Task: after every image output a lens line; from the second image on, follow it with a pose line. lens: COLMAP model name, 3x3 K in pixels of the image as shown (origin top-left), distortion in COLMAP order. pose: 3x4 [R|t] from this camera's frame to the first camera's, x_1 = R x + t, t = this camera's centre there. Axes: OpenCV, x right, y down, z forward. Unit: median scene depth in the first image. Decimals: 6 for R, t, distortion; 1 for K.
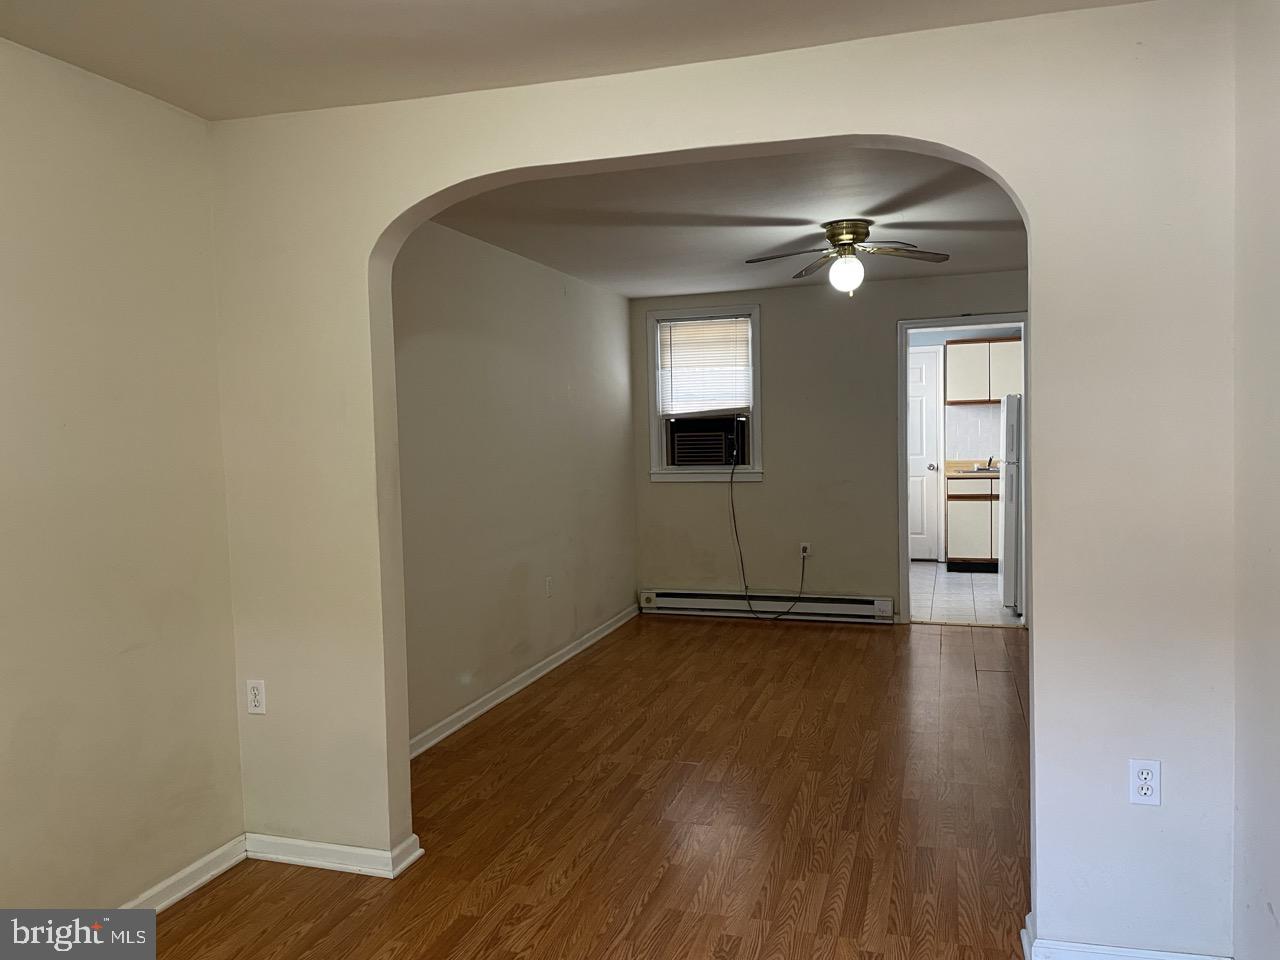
lens RADIAL K [[957.9, 0, 640.0], [0, 957.9, 480.0], [0, 0, 1]] dist [0.098152, -0.174793]
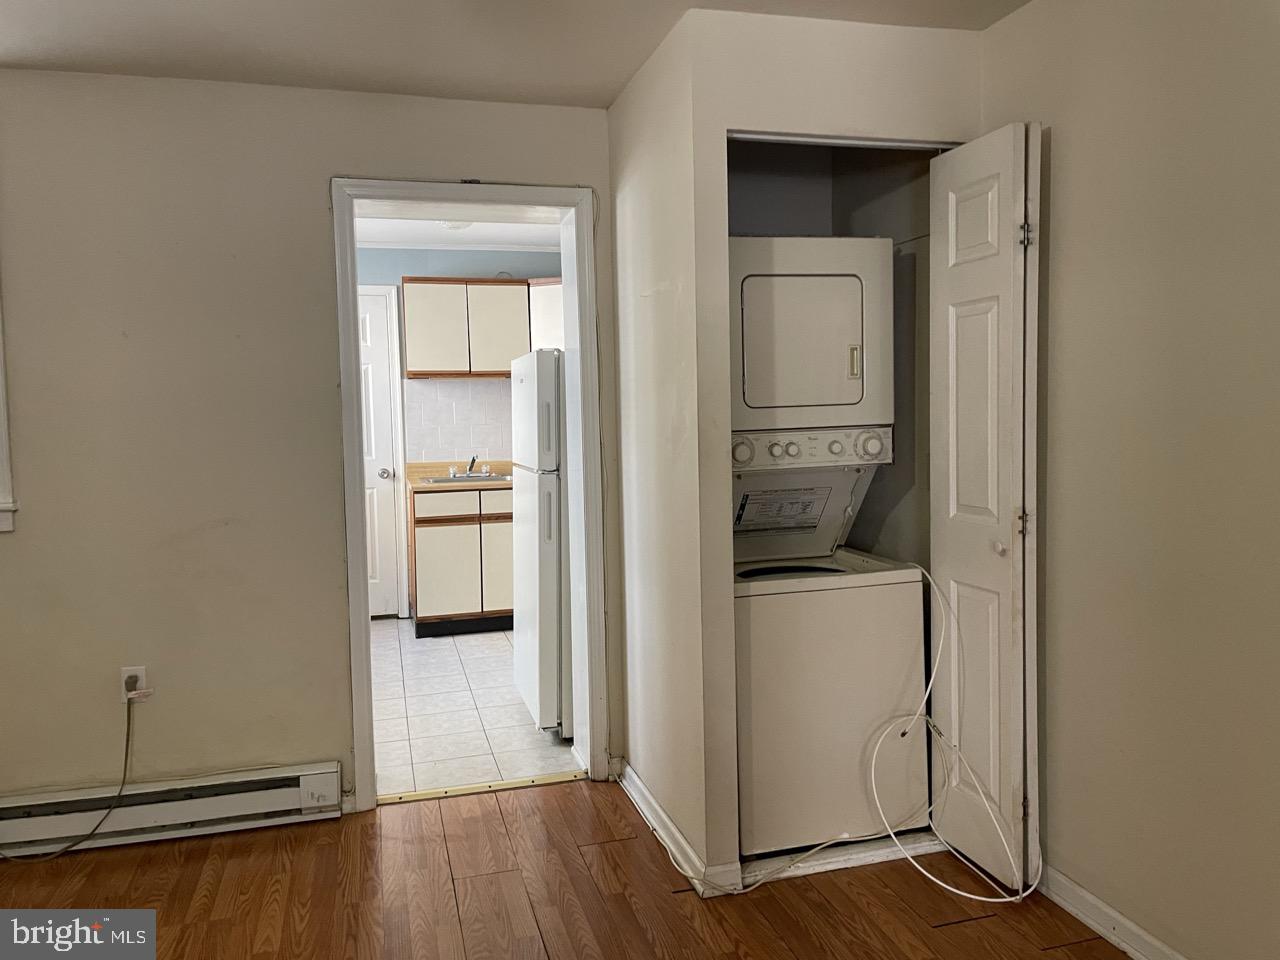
lens RADIAL K [[957.9, 0, 640.0], [0, 957.9, 480.0], [0, 0, 1]] dist [0.098152, -0.174793]
pose [[0.835486, -0.029367, 0.548727, 0.098258], [0.025729, 0.999566, 0.014320, -0.015061], [-0.548909, 0.002154, 0.835879, 0.399475]]
